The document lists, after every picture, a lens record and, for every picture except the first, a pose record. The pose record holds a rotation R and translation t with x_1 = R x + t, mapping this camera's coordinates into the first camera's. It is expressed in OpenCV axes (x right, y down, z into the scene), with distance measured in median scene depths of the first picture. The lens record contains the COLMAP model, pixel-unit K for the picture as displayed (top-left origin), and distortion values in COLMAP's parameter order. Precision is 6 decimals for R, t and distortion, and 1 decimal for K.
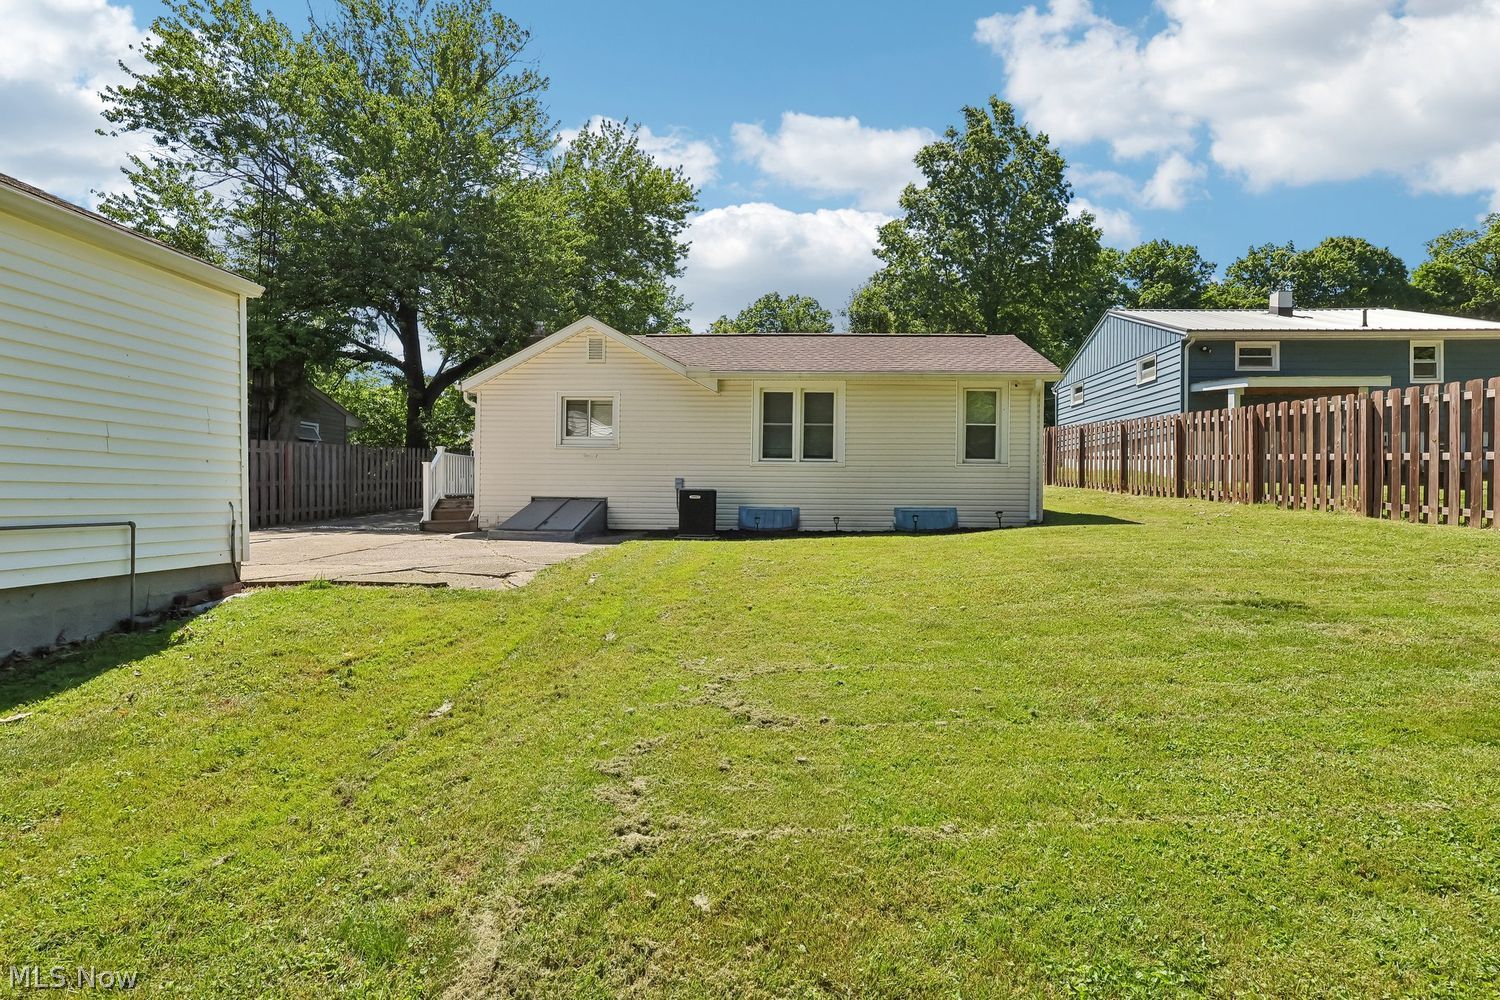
lens RADIAL K [[715.0, 0, 762.8], [0, 715.0, 491.1], [0, 0, 1]] dist [-0.000547, -0.000190]
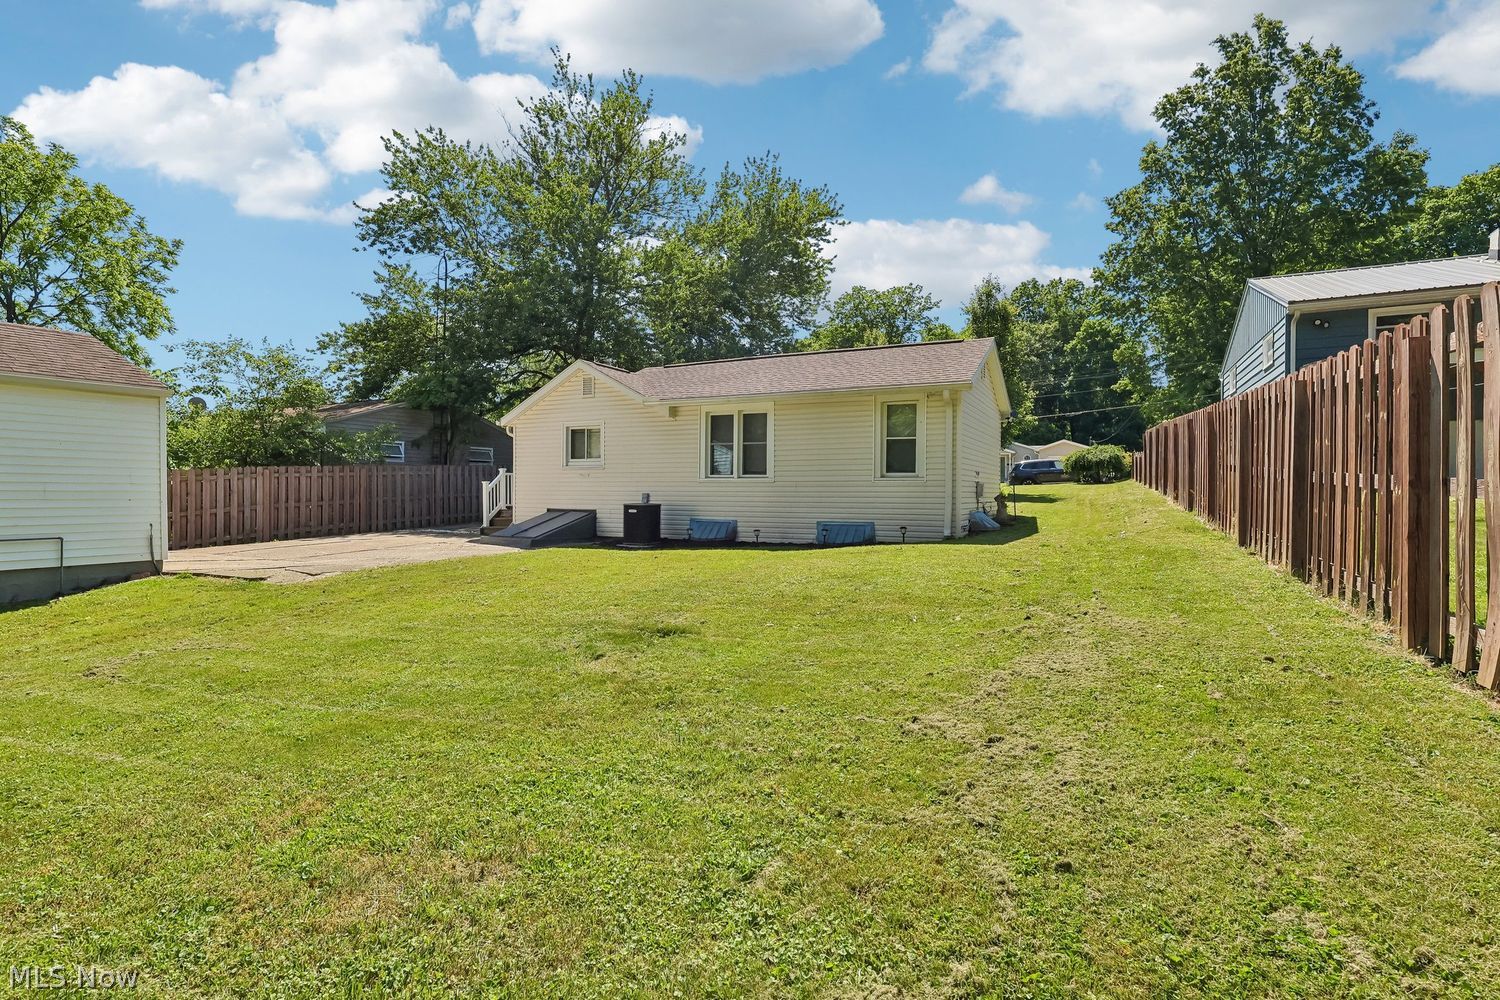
lens RADIAL K [[701.3, 0, 752.9], [0, 701.3, 502.0], [0, 0, 1]] dist [-0.001678, -0.000615]
pose [[0.915567, 0.000636, -0.402164, 0.490999], [0.006865, 0.999828, 0.017210, -0.022036], [0.402106, -0.018518, 0.915406, 0.029006]]
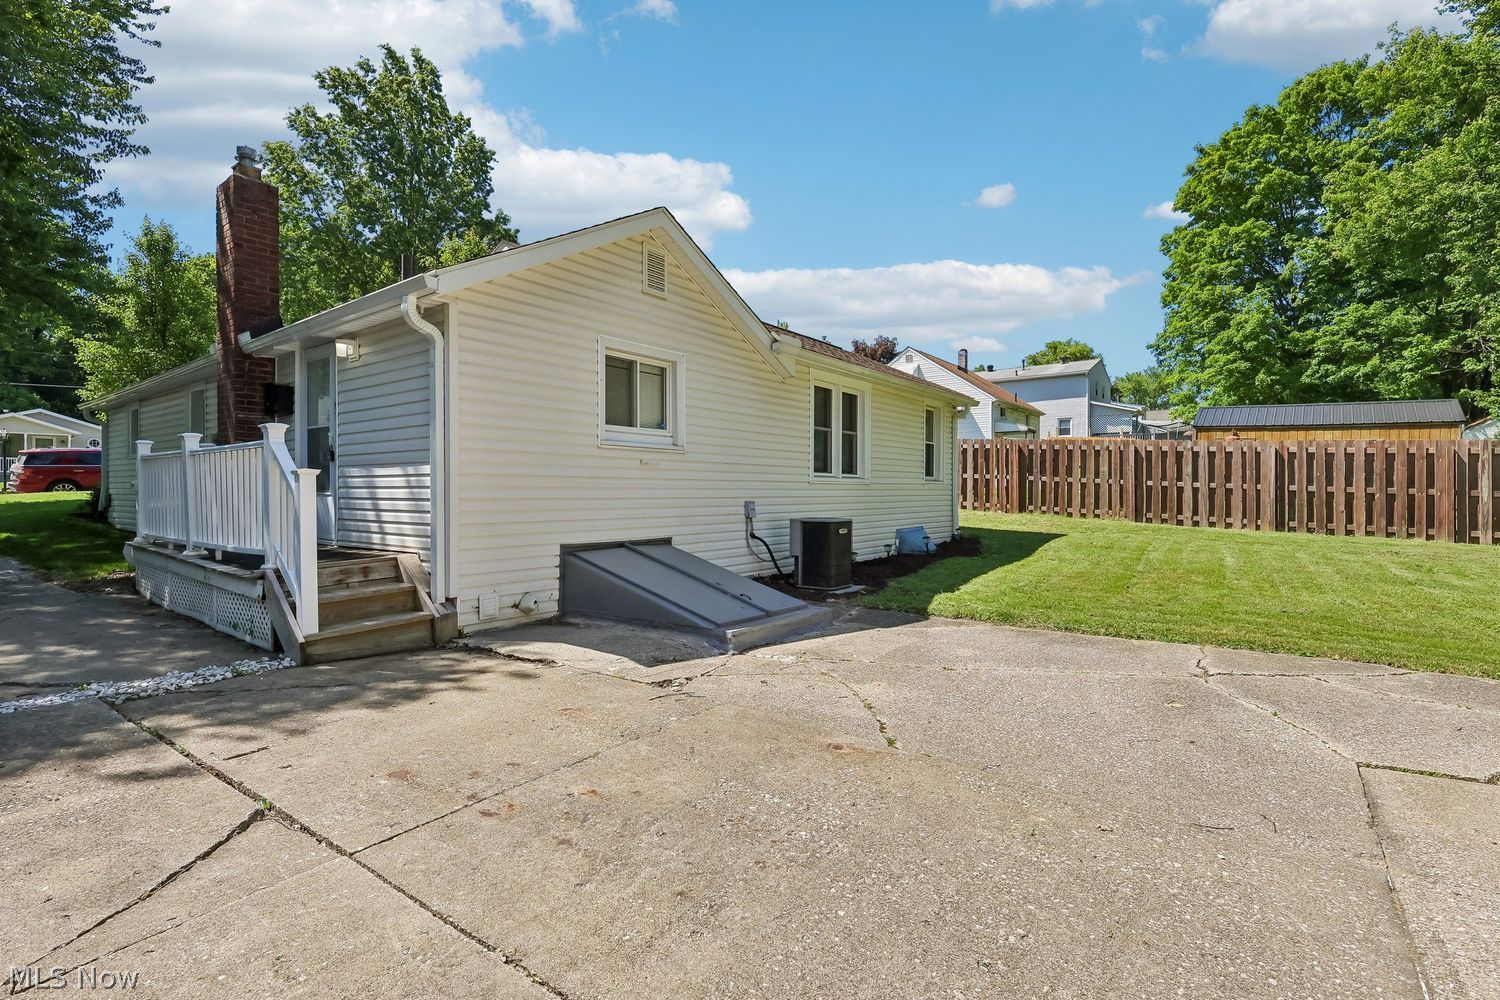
lens RADIAL K [[690.8, 0, 751.5], [0, 690.8, 486.1], [0, 0, 1]] dist [0.000183, 0.000088]
pose [[0.581892, -0.001684, 0.813265, -0.635596], [-0.005451, 0.999967, 0.005971, -0.035794], [-0.813248, -0.007908, 0.581864, 0.635029]]
